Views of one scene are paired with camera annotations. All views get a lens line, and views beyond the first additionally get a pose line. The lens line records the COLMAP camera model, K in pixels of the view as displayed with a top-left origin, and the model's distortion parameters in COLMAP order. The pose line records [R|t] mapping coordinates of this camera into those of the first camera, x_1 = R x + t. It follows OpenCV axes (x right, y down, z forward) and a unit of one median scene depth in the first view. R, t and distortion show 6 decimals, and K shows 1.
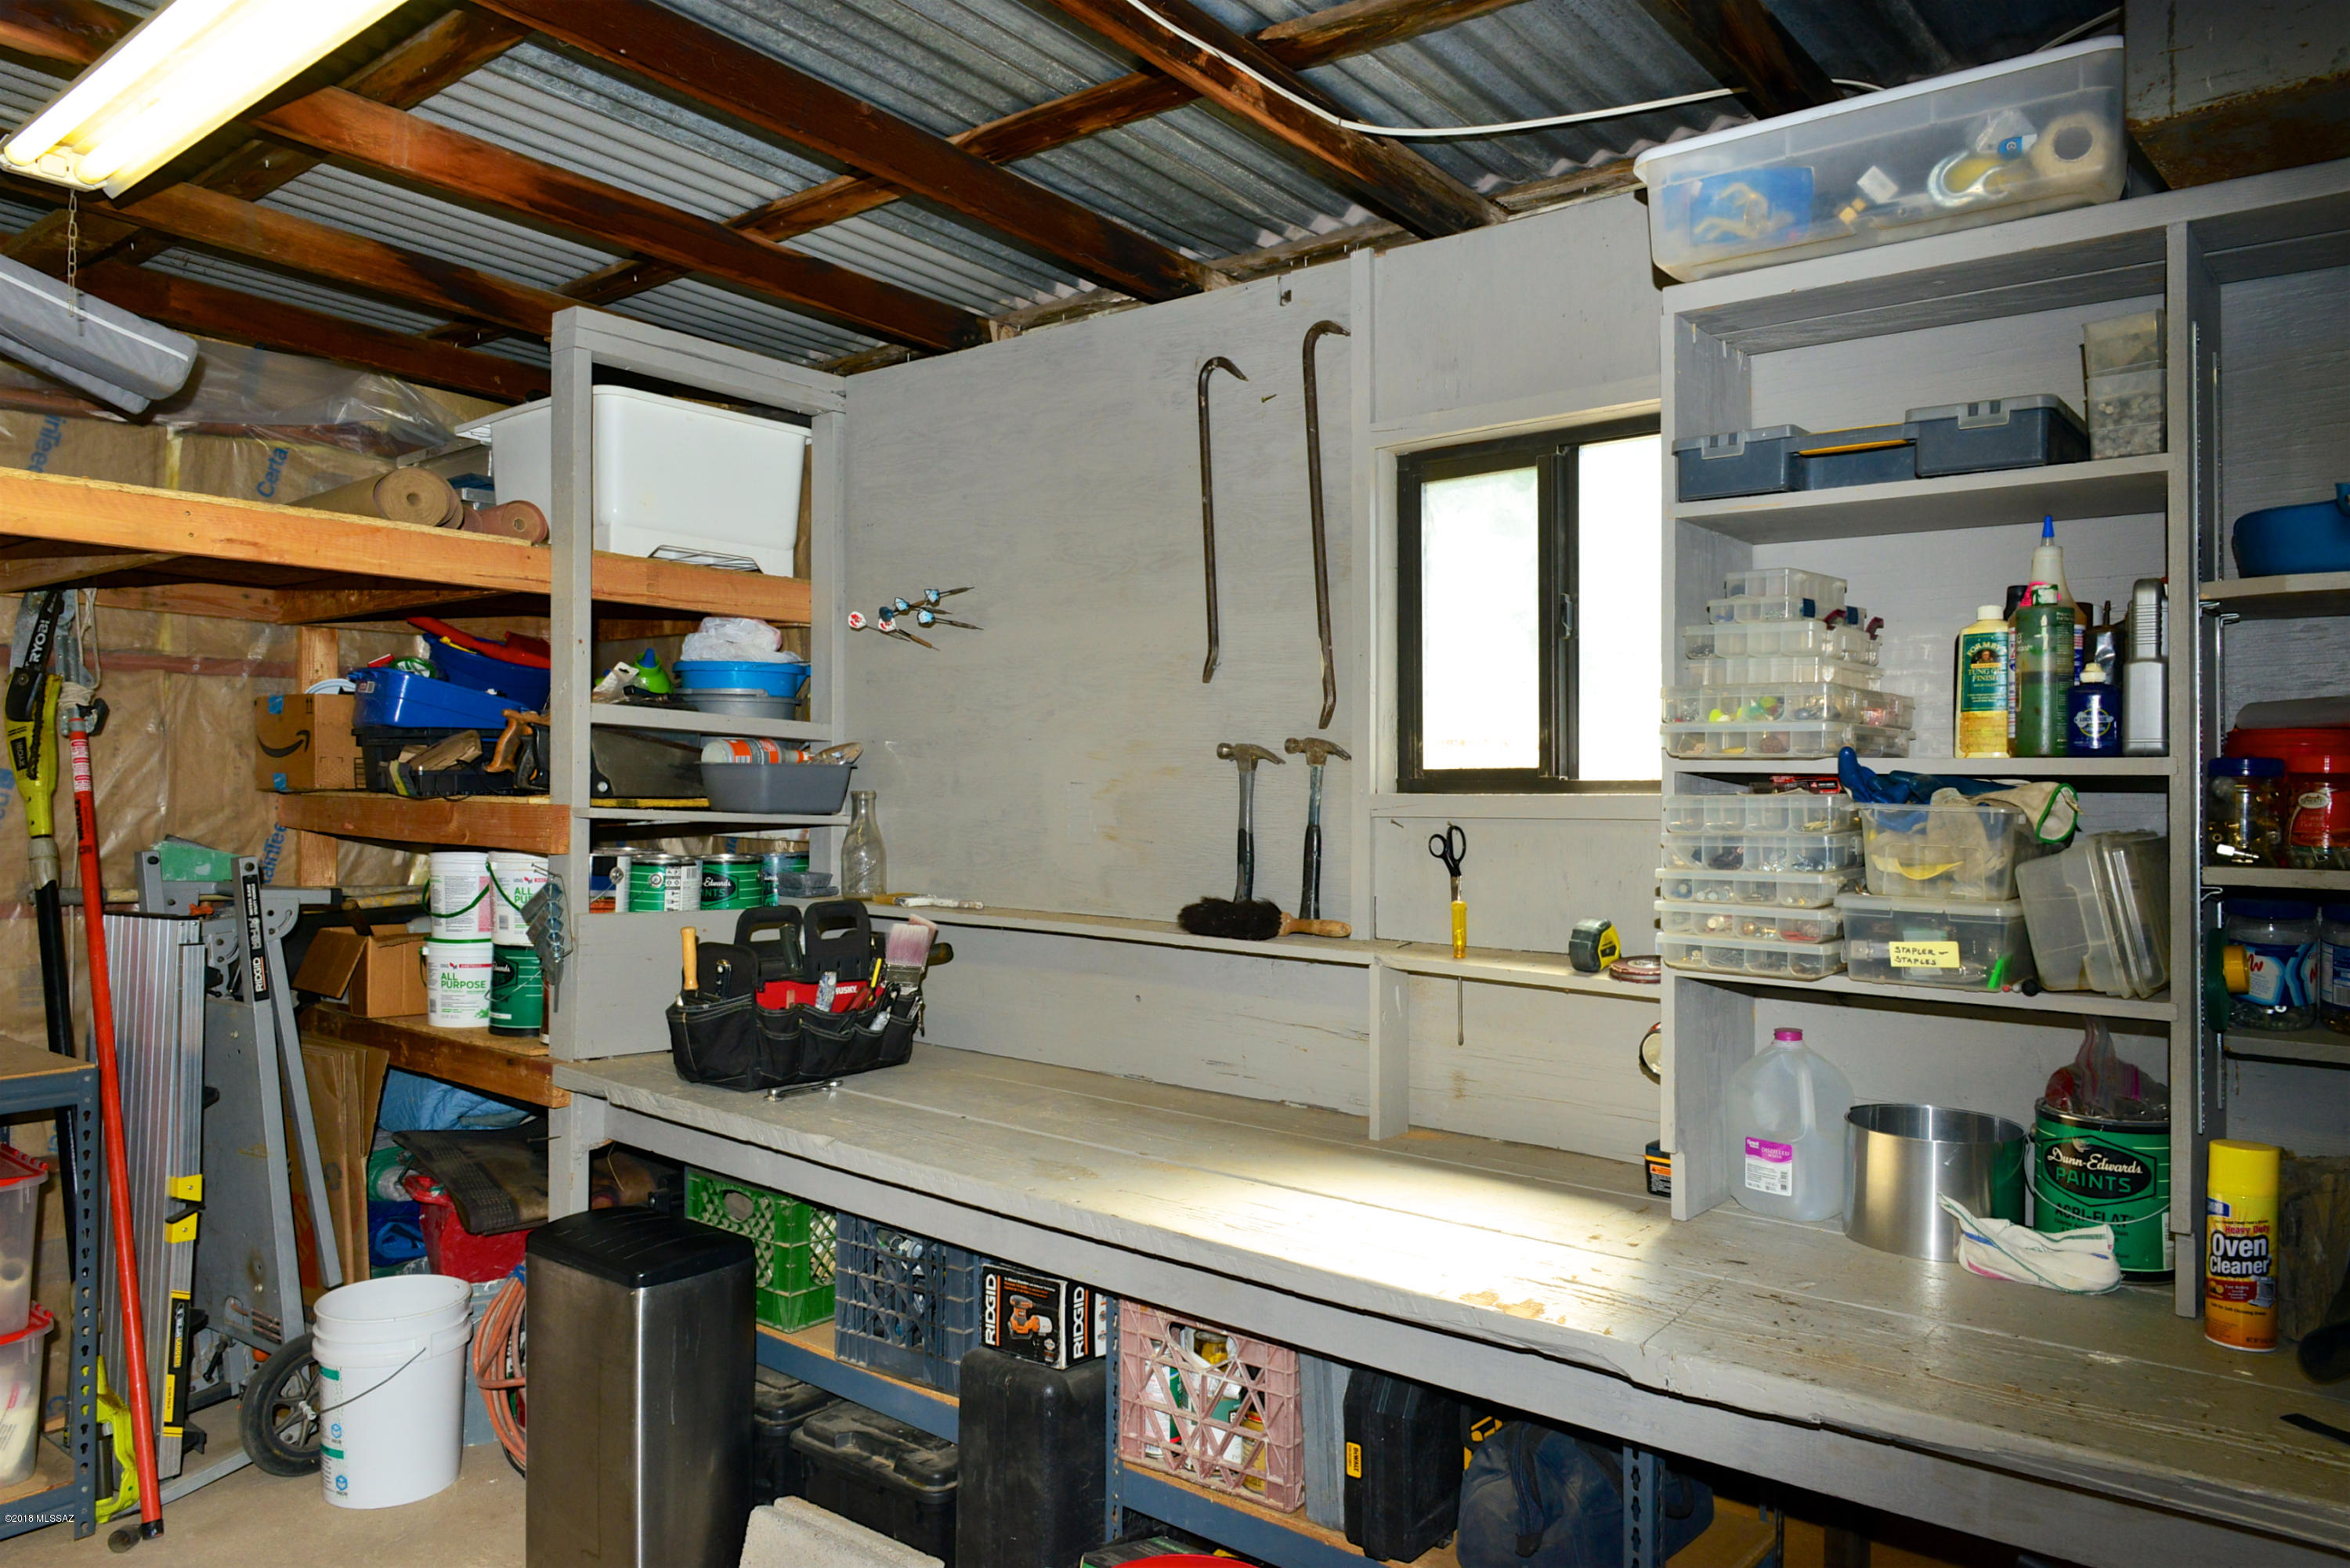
lens RADIAL K [[1566.2, 0, 1175.0], [0, 1566.2, 784.0], [0, 0, 1]] dist [-0.029873, -0.003290]
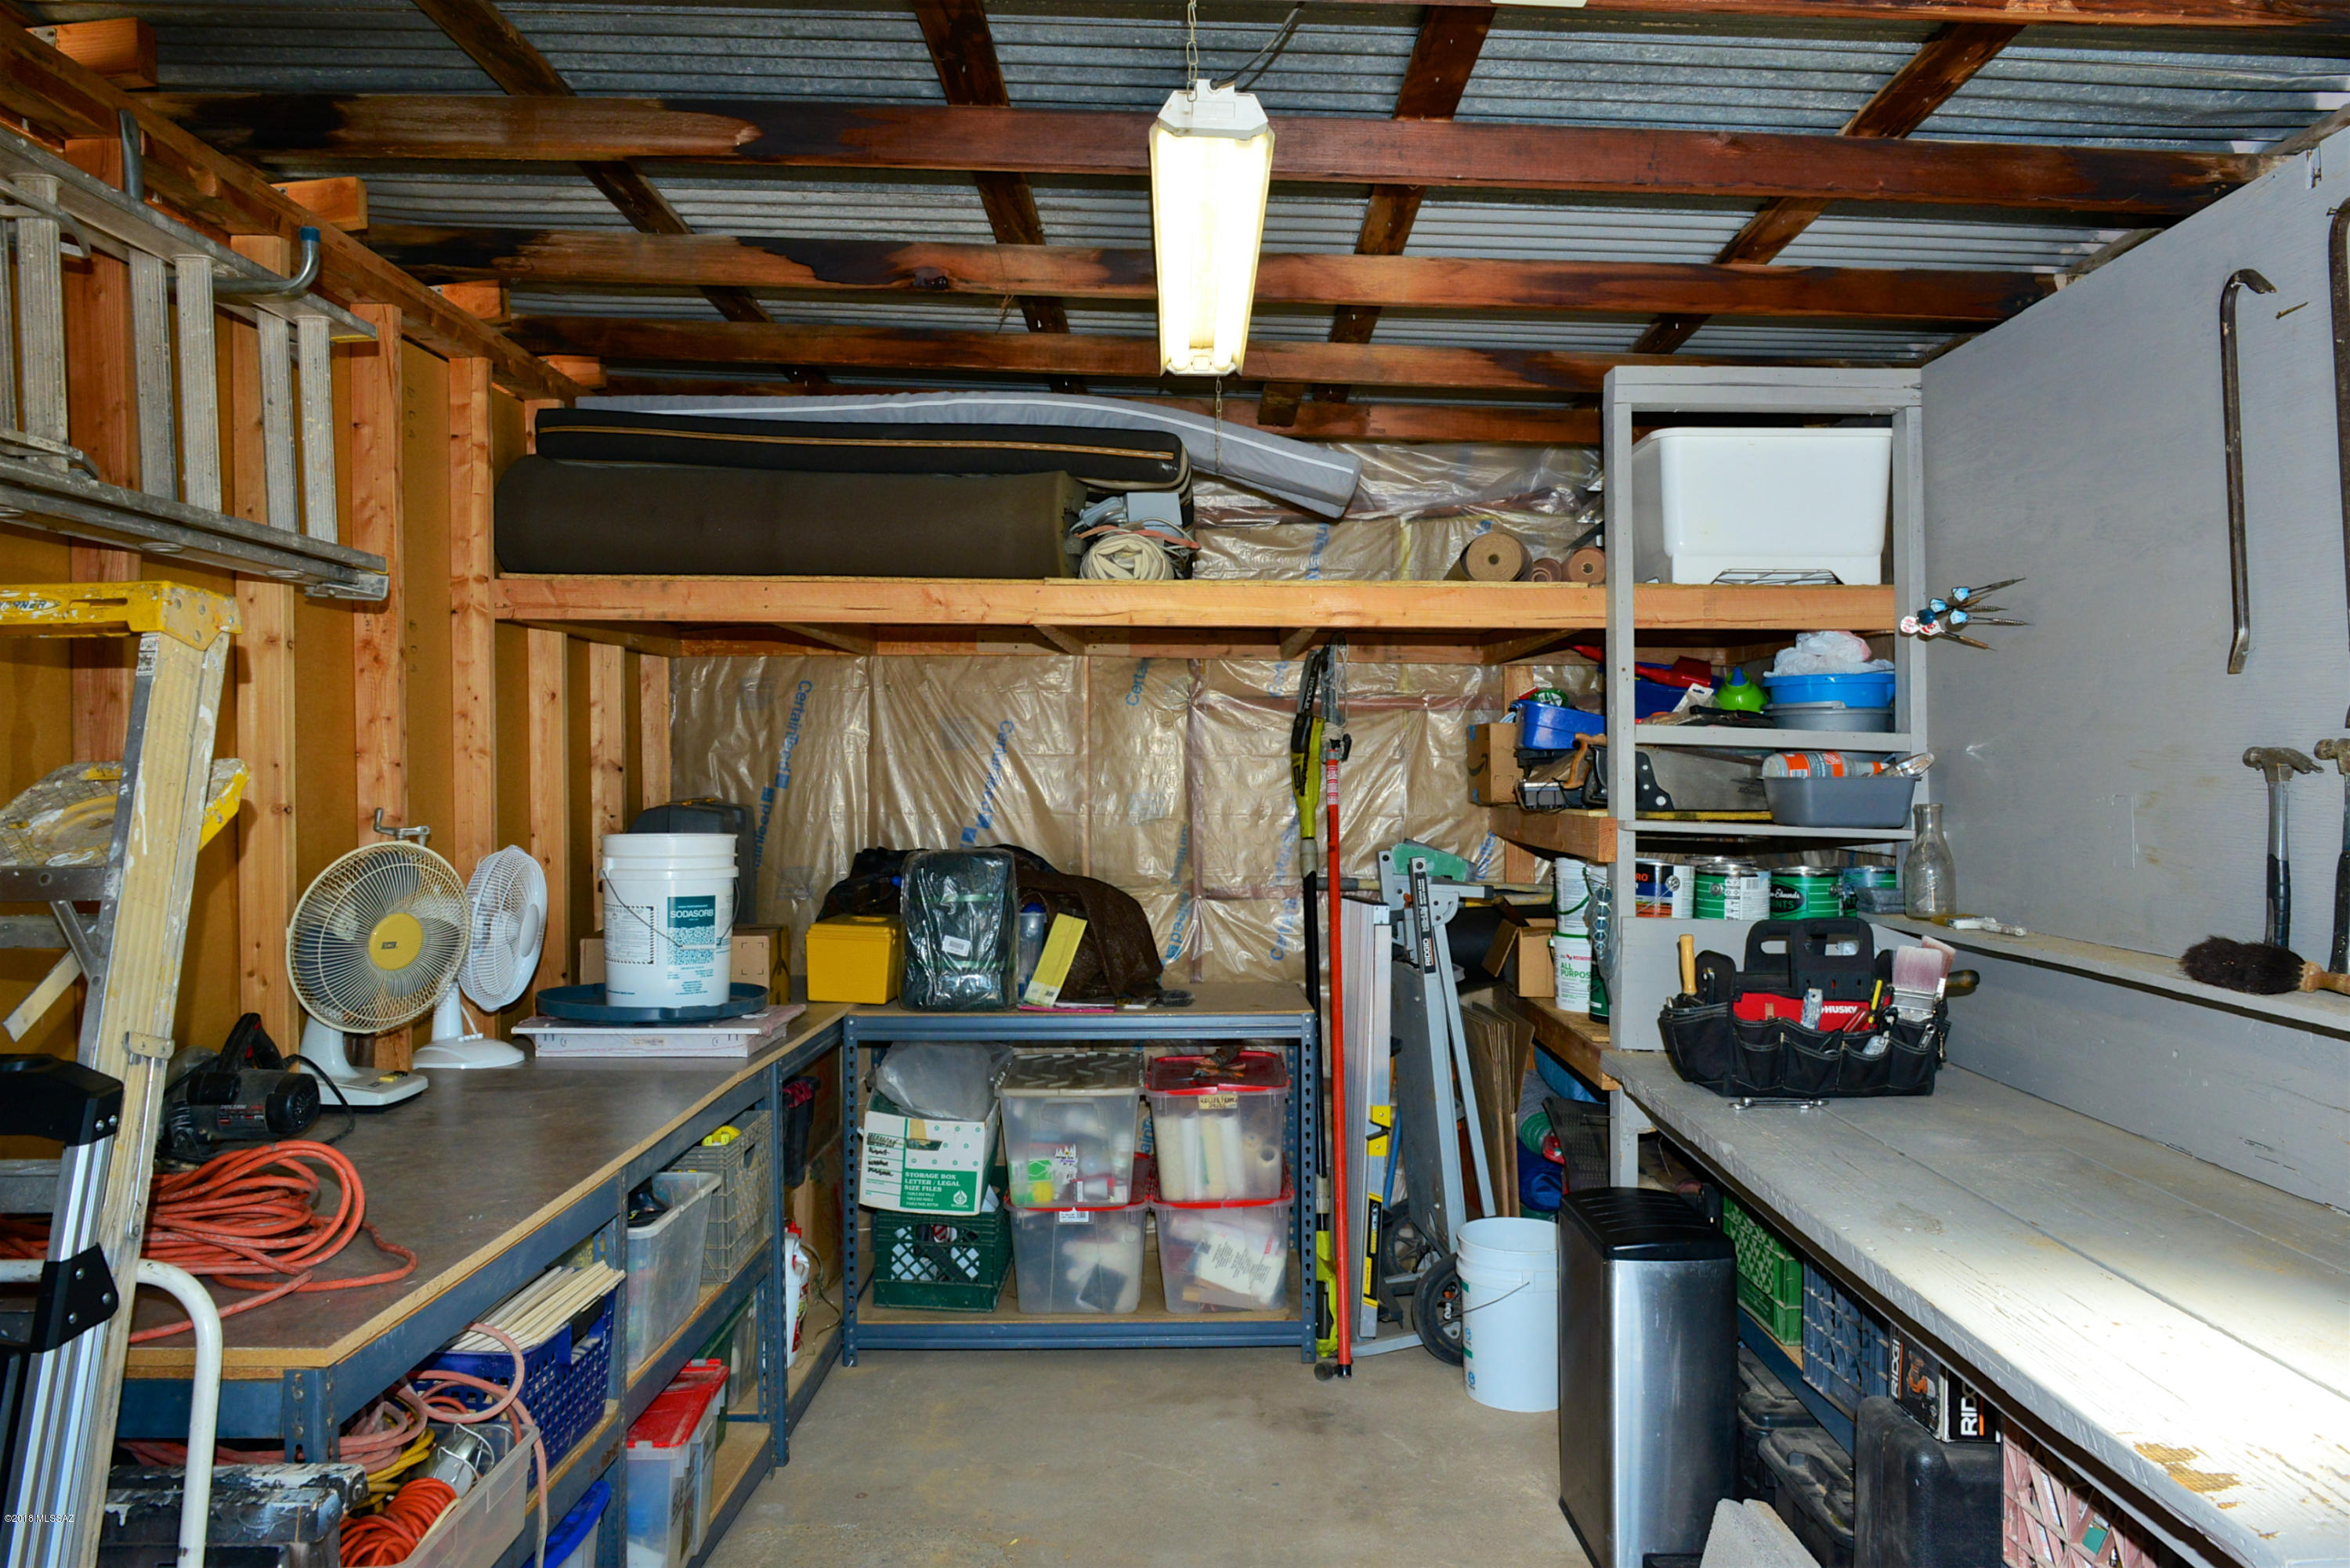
lens RADIAL K [[1566.2, 0, 1175.0], [0, 1566.2, 784.0], [0, 0, 1]] dist [-0.029873, -0.003290]
pose [[0.616326, -0.009660, -0.787432, 0.278983], [0.007548, 0.999951, -0.006360, -0.005795], [0.787455, -0.002023, 0.616369, 0.066225]]
